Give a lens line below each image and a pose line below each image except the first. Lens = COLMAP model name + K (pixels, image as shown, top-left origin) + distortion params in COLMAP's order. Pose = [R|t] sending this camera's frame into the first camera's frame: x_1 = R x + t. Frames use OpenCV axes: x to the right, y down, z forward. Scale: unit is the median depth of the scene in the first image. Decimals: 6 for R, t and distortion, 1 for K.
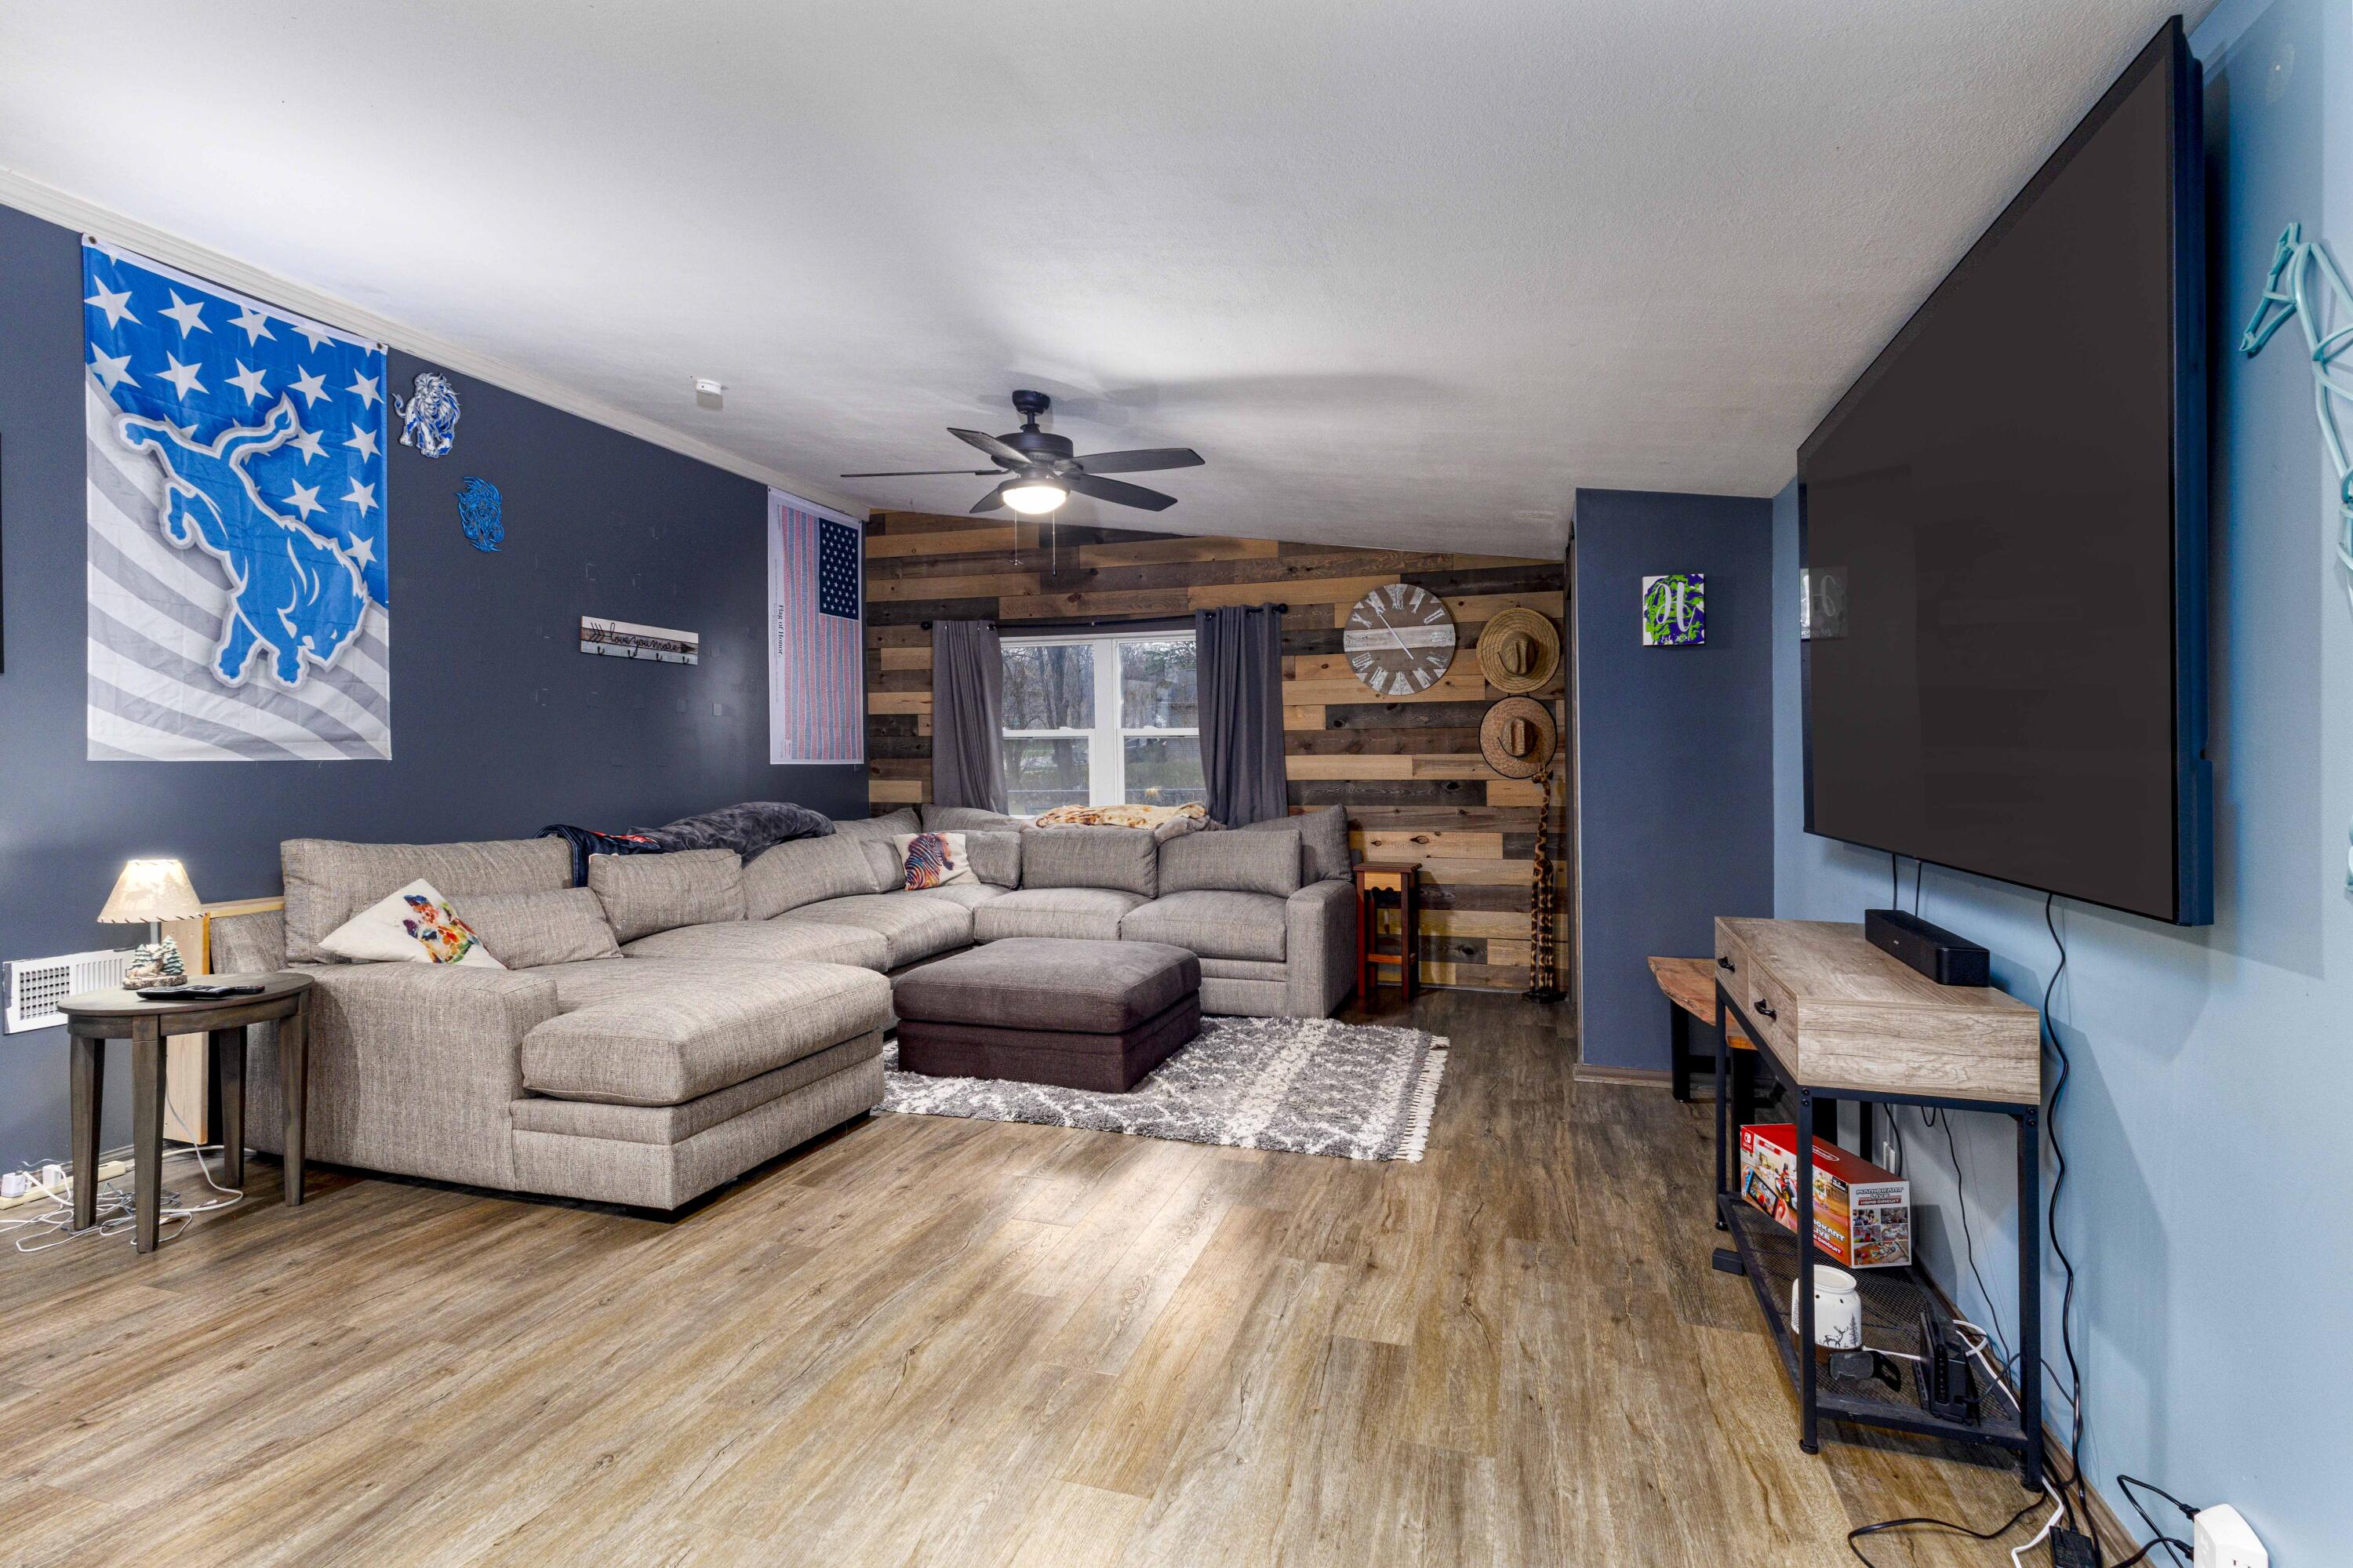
lens RADIAL K [[1092.6, 0, 1196.9], [0, 1092.6, 782.5], [0, 0, 1]] dist [0.001639, 0.000635]
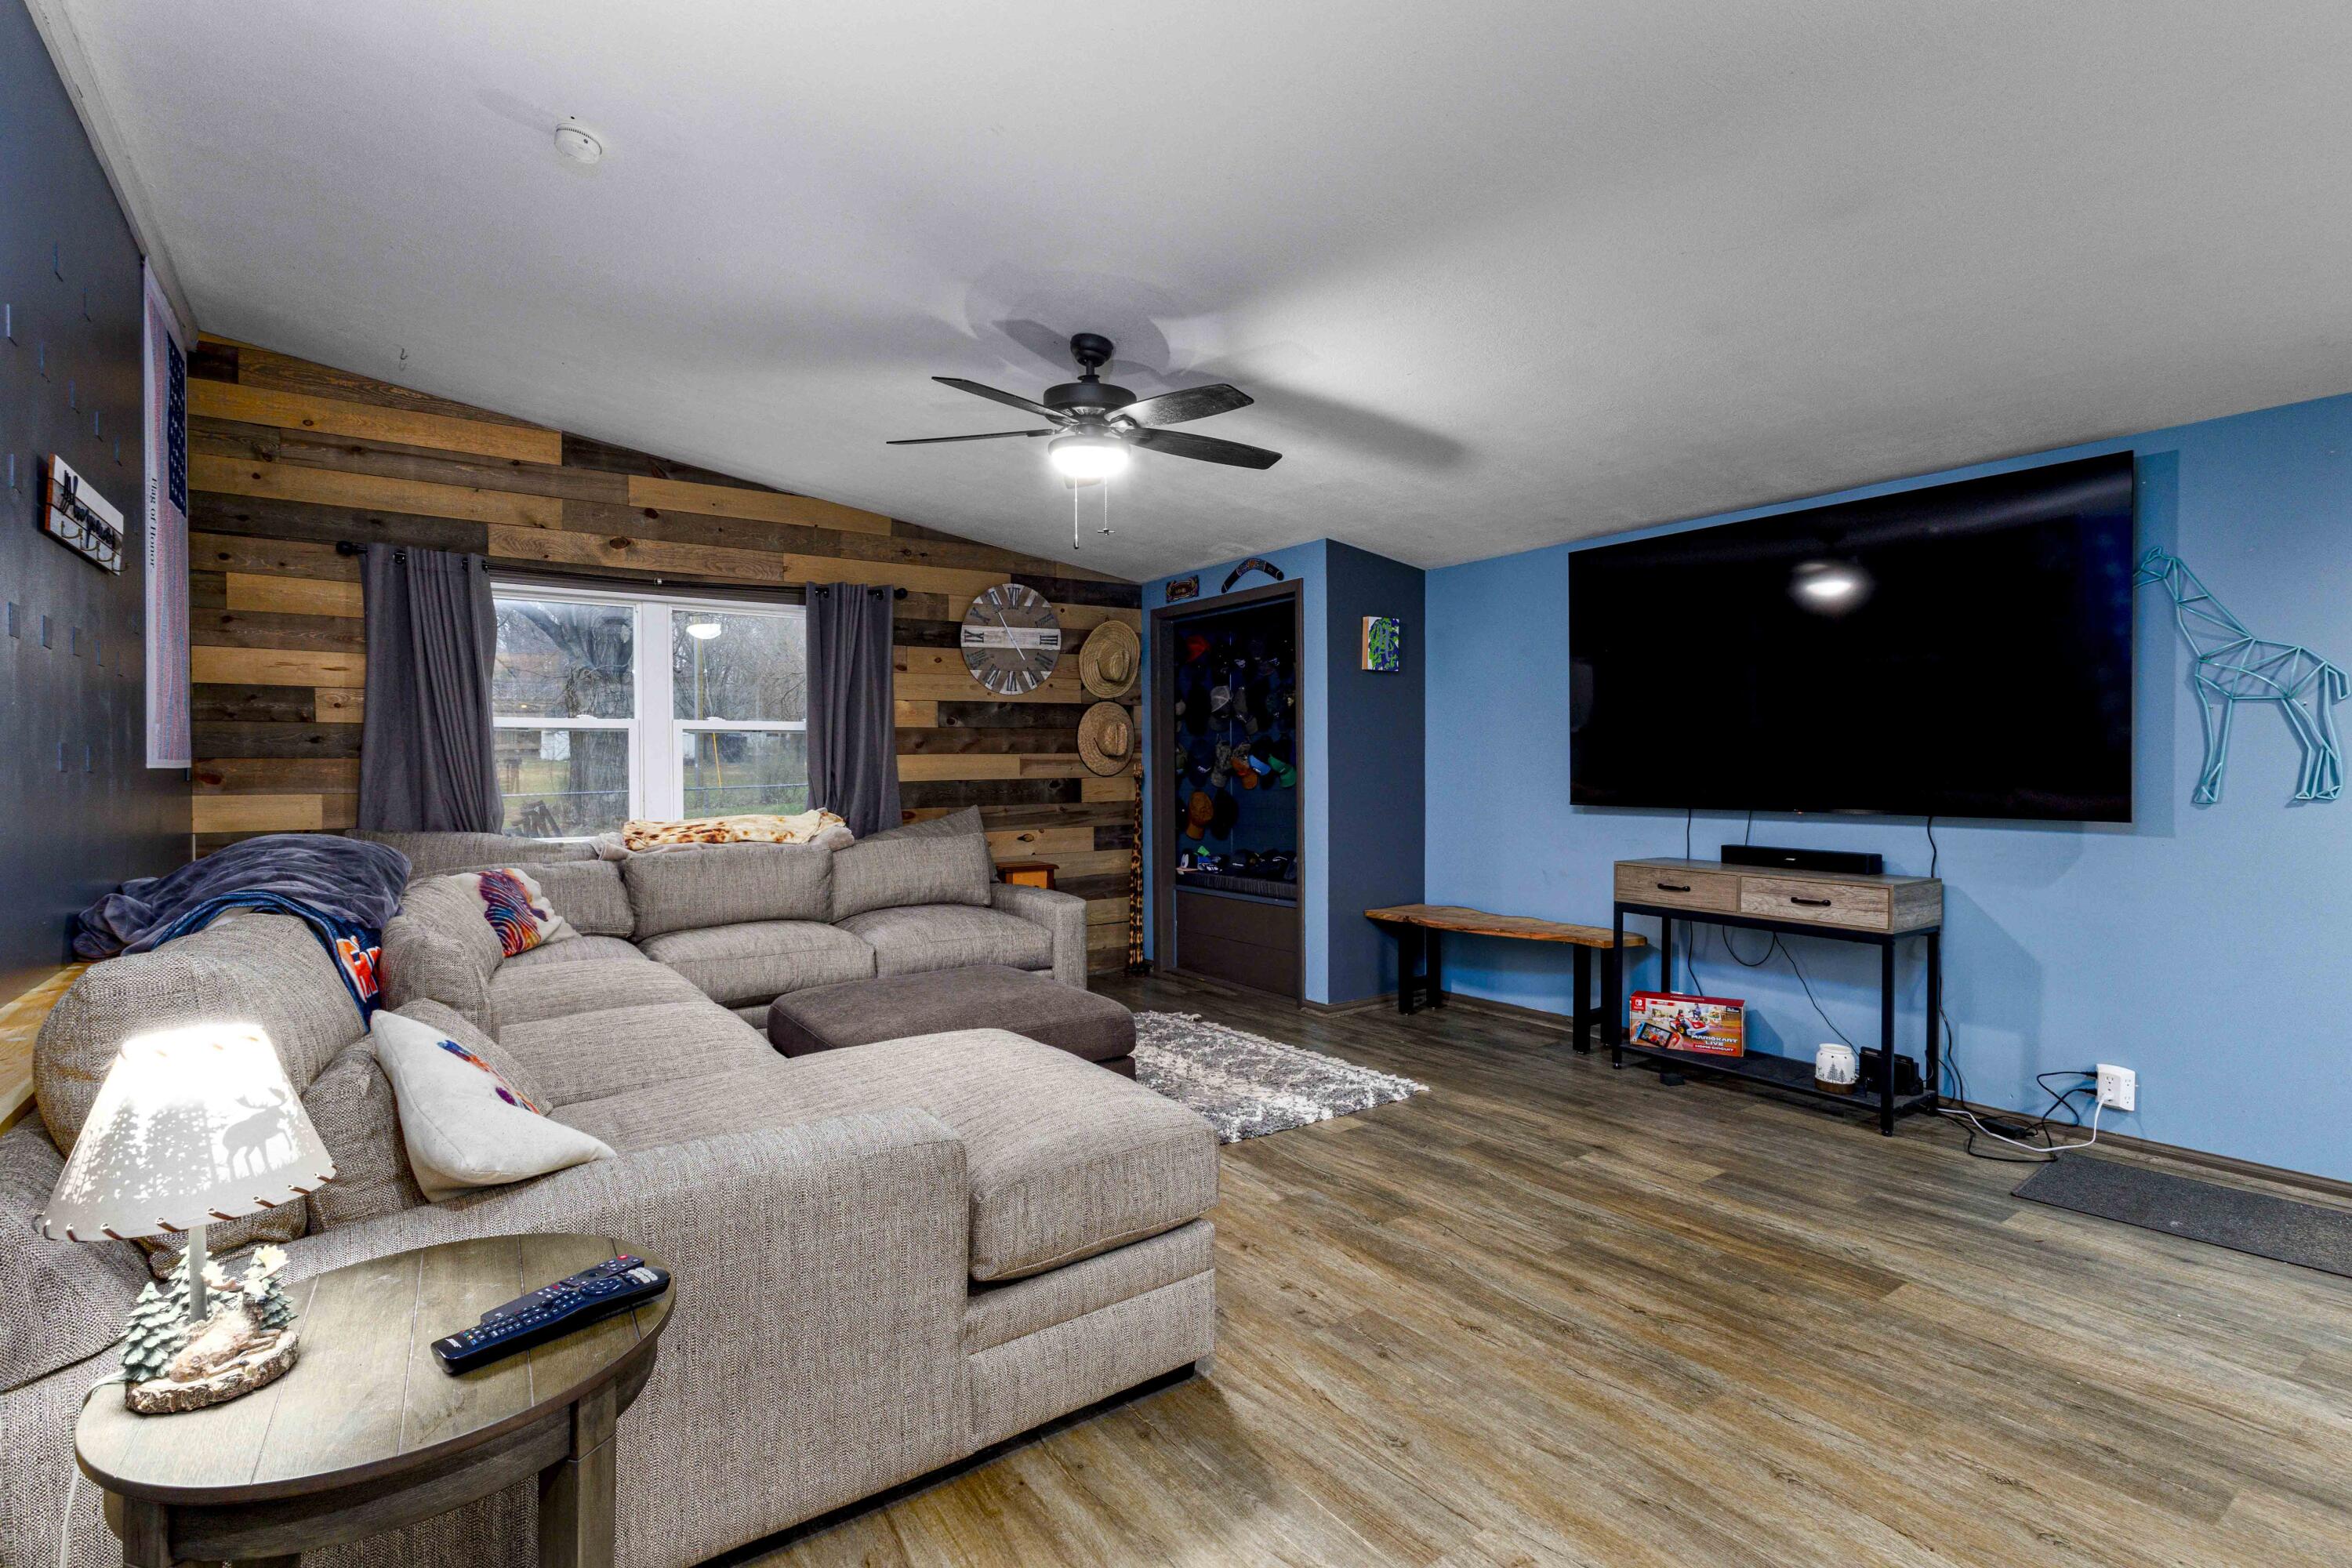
lens RADIAL K [[1092.1, 0, 1196.4], [0, 1092.1, 782.5], [0, 0, 1]] dist [0.001639, 0.000635]
pose [[0.611784, -0.017922, 0.790821, -0.512301], [0.019099, 0.999787, 0.007883, -0.004218], [-0.790794, 0.010281, 0.611996, 0.258299]]
